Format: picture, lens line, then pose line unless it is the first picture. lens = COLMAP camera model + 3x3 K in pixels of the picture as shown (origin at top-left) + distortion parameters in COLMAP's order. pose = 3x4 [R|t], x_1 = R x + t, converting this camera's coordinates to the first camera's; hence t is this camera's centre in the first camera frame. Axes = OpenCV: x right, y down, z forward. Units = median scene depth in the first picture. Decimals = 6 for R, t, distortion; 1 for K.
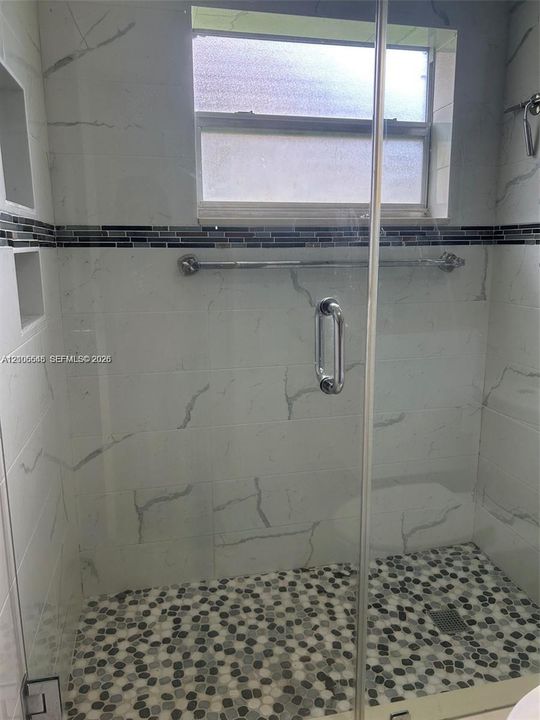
lens RADIAL K [[542.3, 0, 266.9], [0, 542.3, 362.2], [0, 0, 1]] dist [0.064235, -0.094550]
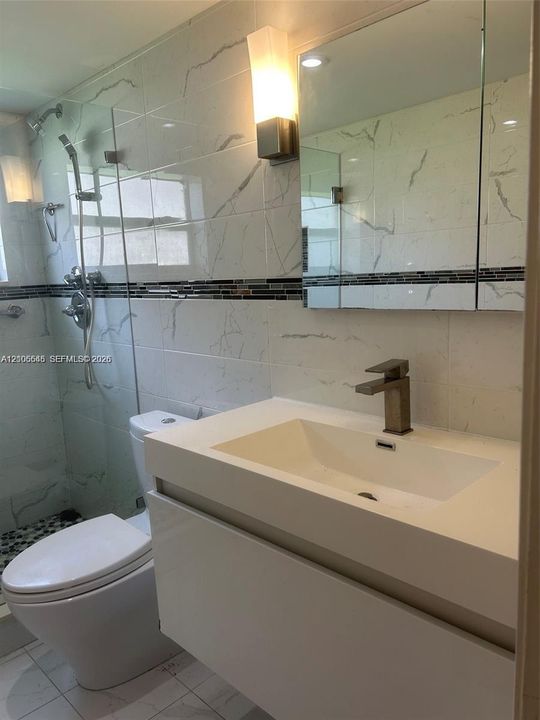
lens RADIAL K [[542.3, 0, 266.9], [0, 542.3, 362.2], [0, 0, 1]] dist [0.064235, -0.094550]
pose [[0.844646, -0.123313, 0.520929, 0.126166], [0.150065, 0.988632, -0.009292, 0.055738], [-0.513862, 0.086022, 0.853549, -0.516979]]
